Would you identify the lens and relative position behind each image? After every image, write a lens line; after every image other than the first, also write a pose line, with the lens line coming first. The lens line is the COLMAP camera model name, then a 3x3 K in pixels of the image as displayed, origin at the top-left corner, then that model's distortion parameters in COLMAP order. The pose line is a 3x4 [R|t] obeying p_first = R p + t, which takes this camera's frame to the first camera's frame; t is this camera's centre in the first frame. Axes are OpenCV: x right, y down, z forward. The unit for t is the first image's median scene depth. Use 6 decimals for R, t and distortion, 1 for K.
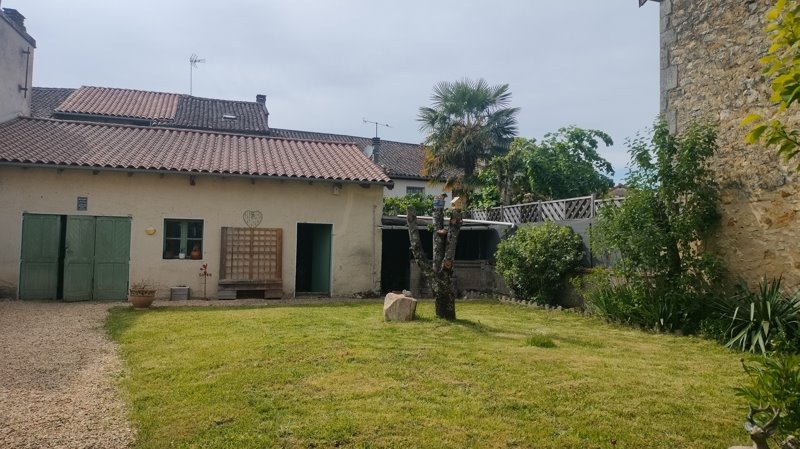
lens RADIAL K [[619.1, 0, 402.1], [0, 619.1, 219.7], [0, 0, 1]] dist [0.111592, -0.143287]
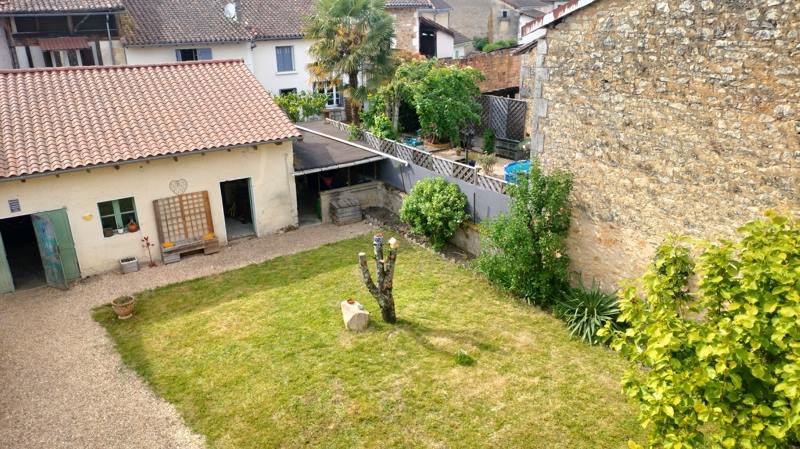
lens RADIAL K [[619.1, 0, 402.1], [0, 619.1, 219.7], [0, 0, 1]] dist [0.111592, -0.143287]
pose [[0.963188, -0.126132, 0.237401, -0.134357], [0.017033, 0.909956, 0.414354, -0.409845], [-0.268287, -0.395057, 0.878608, -0.098141]]
